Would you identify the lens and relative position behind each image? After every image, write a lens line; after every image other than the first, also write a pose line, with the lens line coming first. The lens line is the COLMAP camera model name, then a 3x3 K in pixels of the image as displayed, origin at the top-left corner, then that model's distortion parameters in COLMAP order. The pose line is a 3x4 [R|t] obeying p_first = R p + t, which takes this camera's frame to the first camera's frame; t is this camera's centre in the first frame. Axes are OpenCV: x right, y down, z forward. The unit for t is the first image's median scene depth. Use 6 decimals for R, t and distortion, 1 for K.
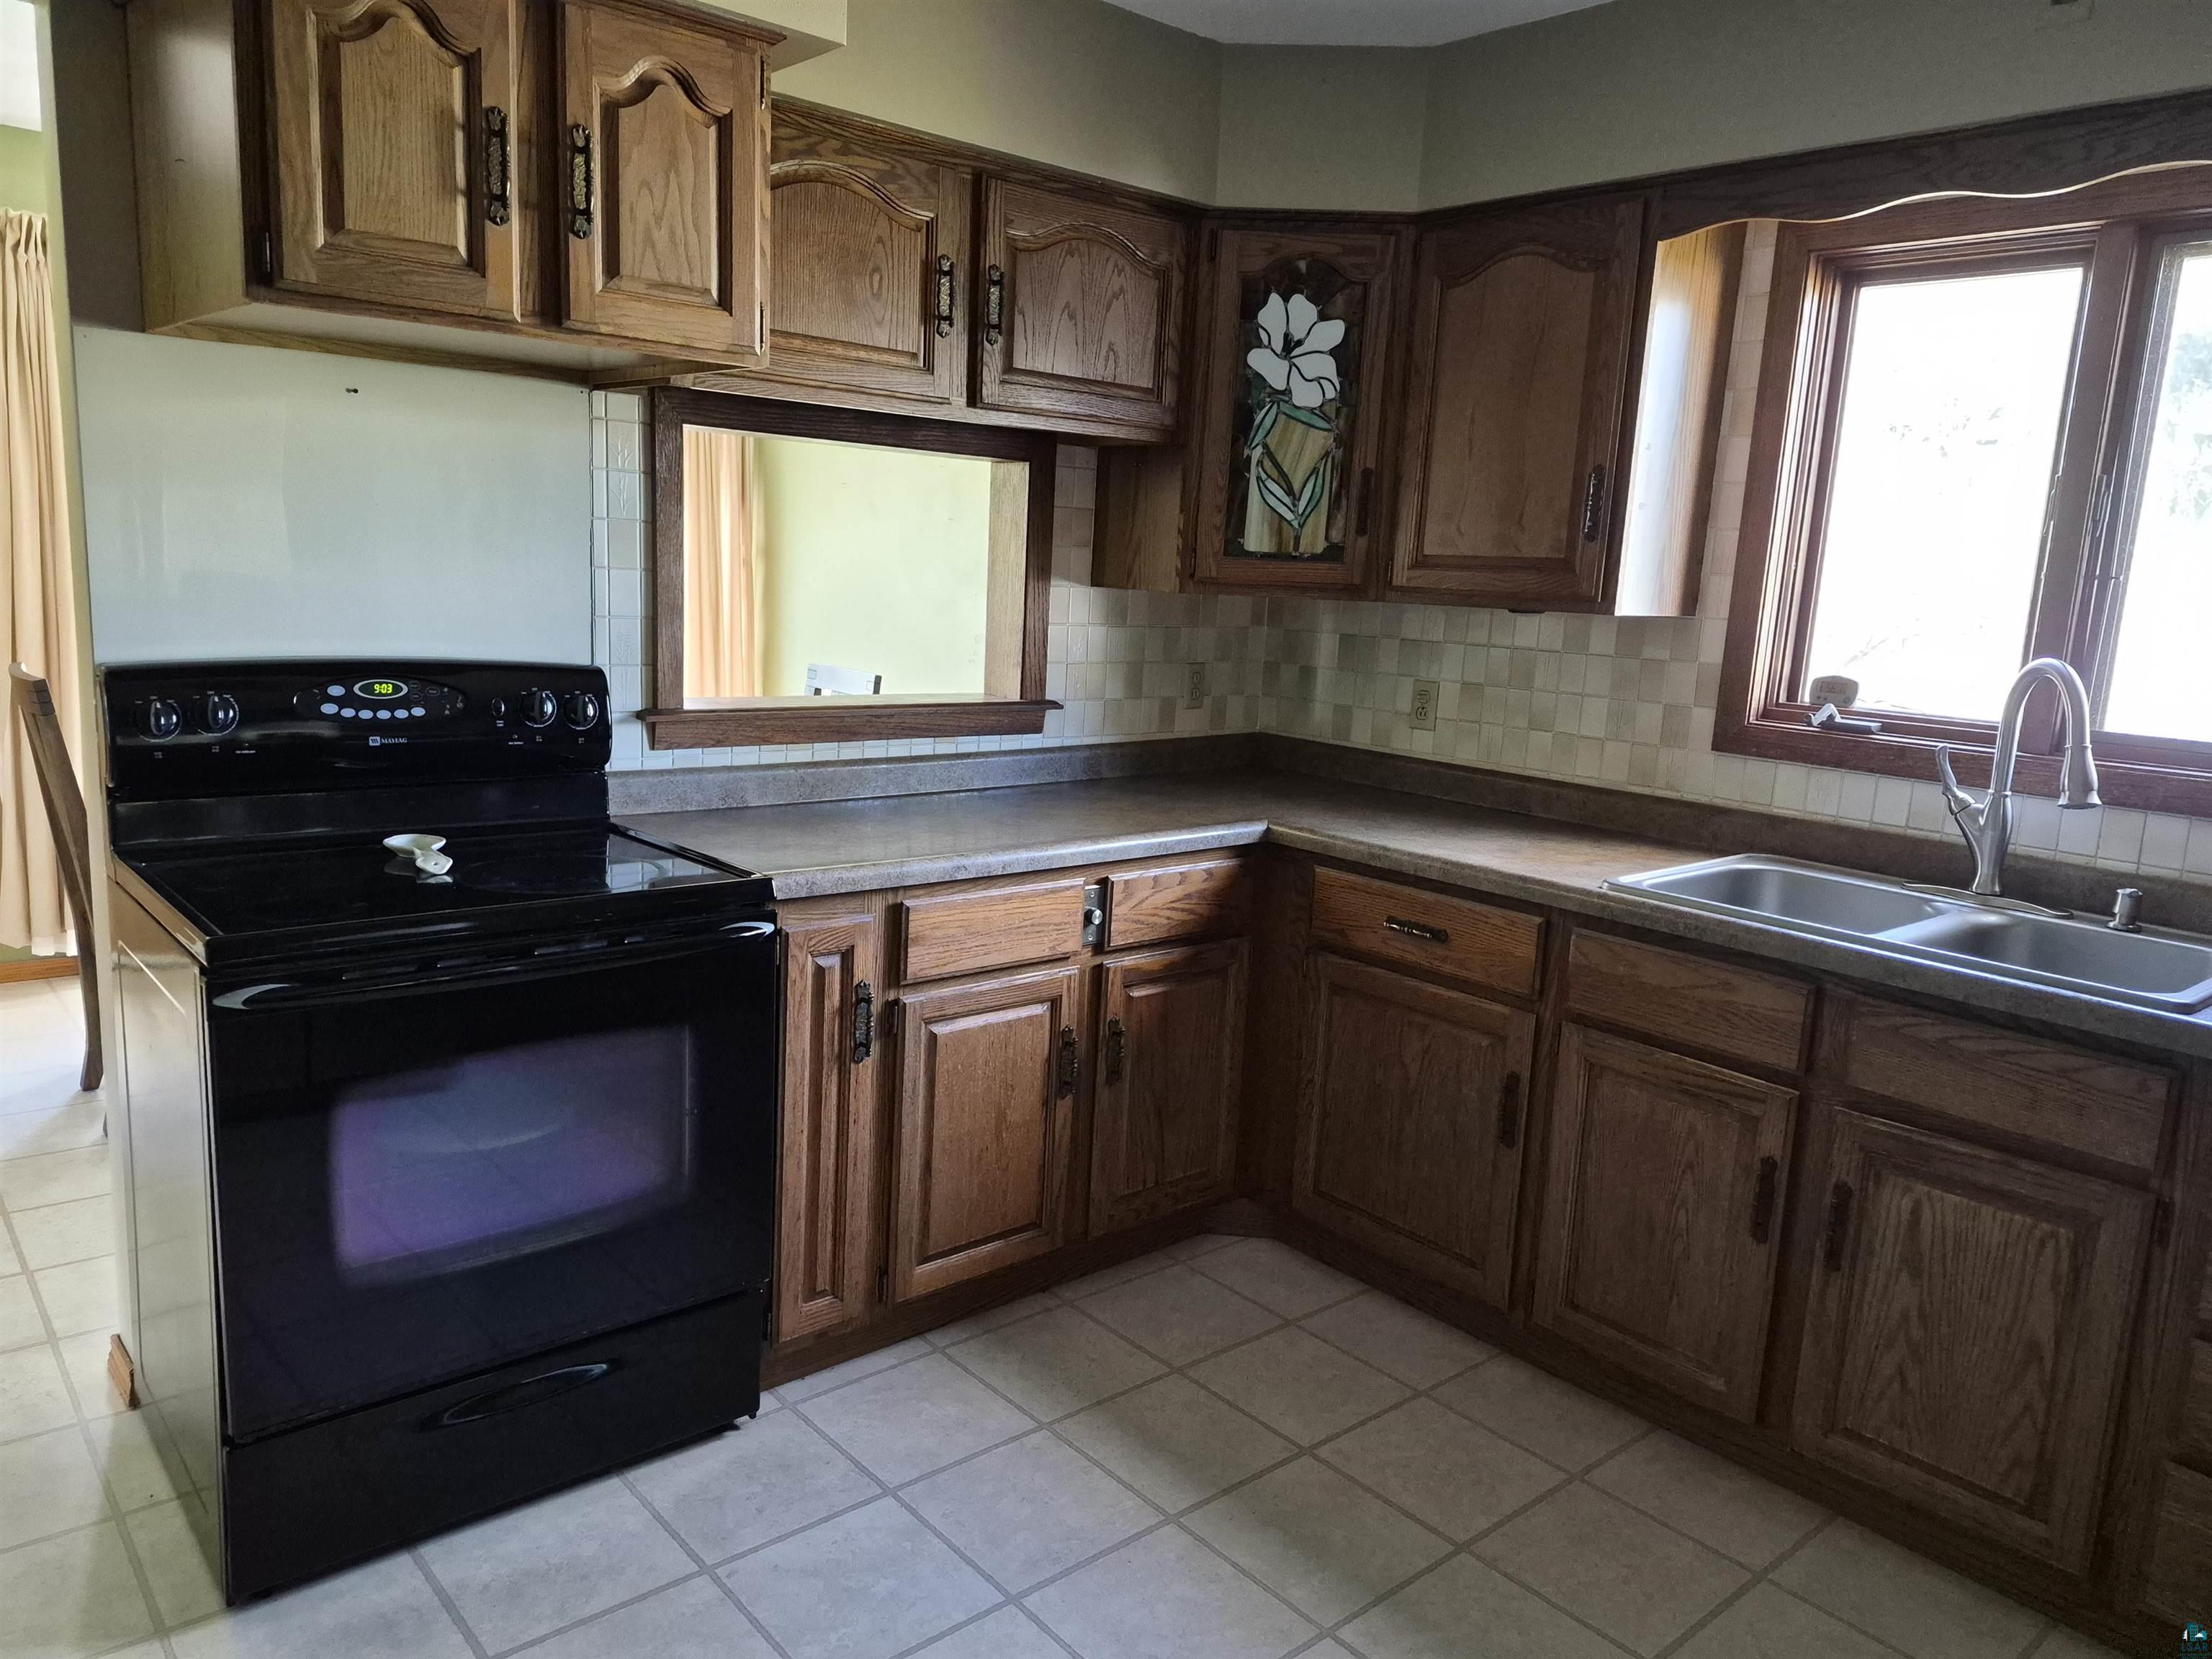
lens RADIAL K [[1544.0, 0, 1102.2], [0, 1544.0, 813.4], [0, 0, 1]] dist [0.053971, -0.053051]
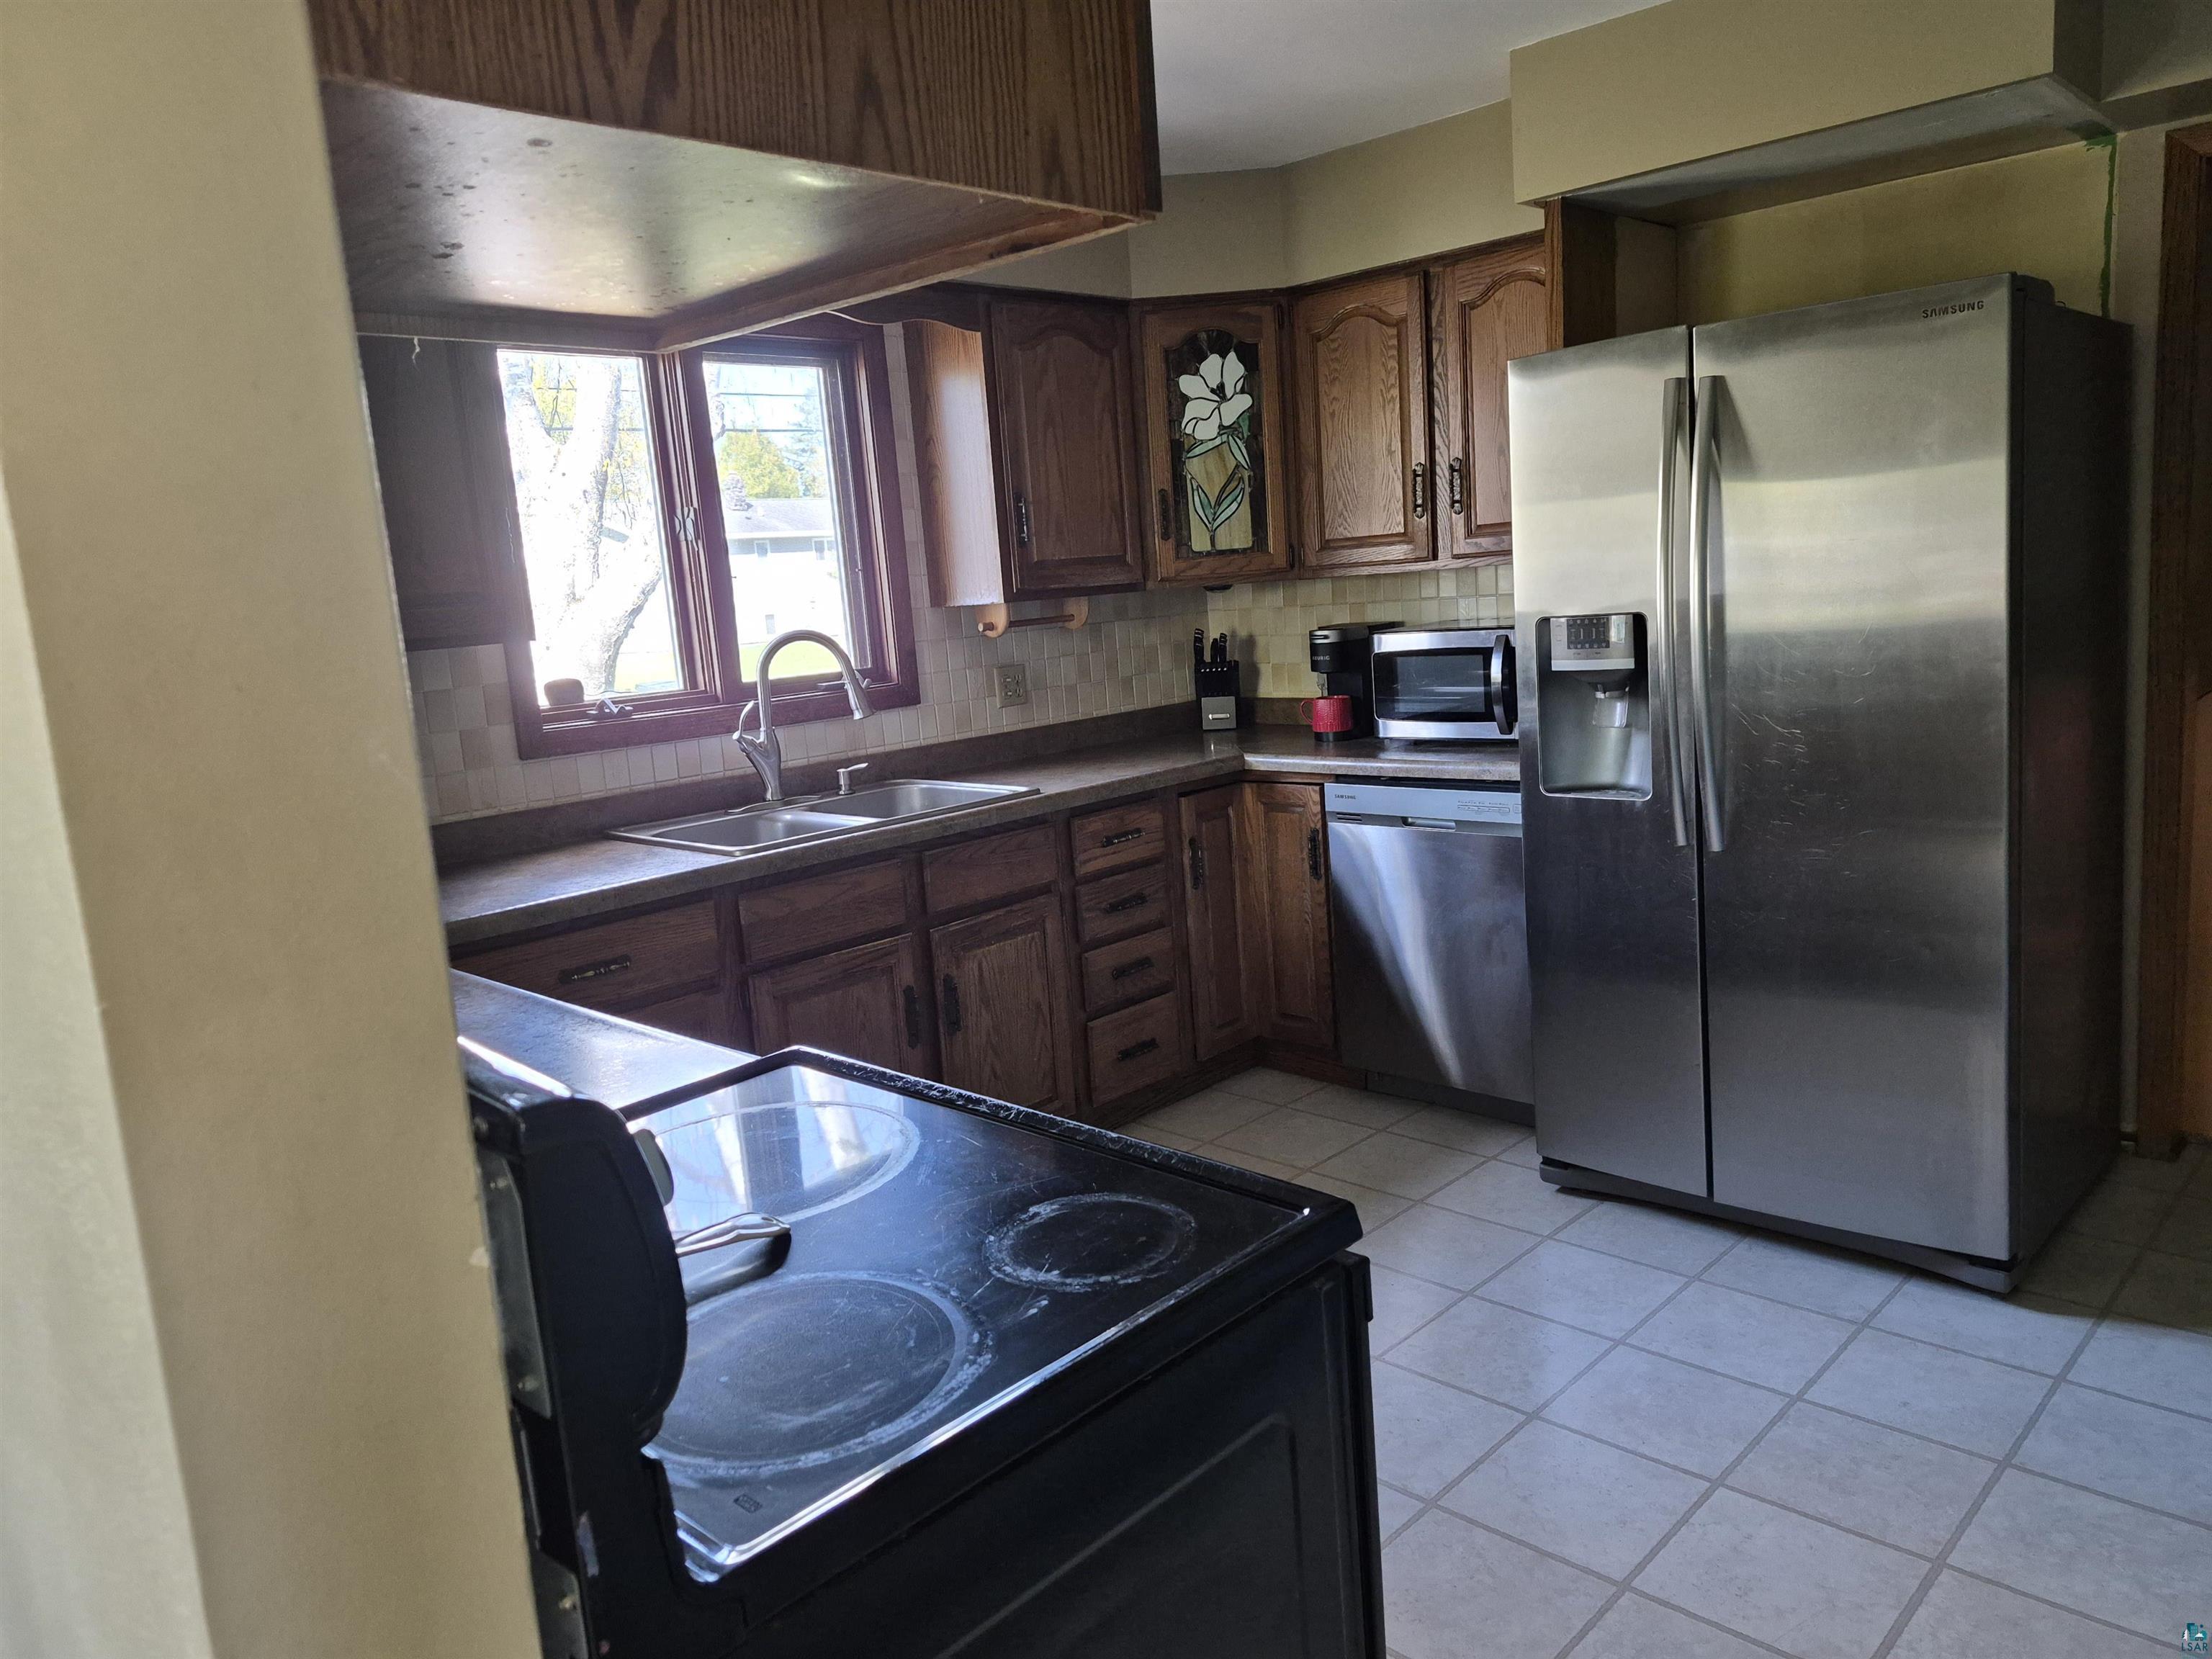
lens RADIAL K [[1544.0, 0, 1102.2], [0, 1544.0, 813.4], [0, 0, 1]] dist [0.053971, -0.053051]
pose [[-0.097711, -0.193645, 0.976194, -0.888568], [0.227970, 0.950451, 0.211357, -0.176734], [-0.968753, 0.243195, -0.048725, 0.823216]]
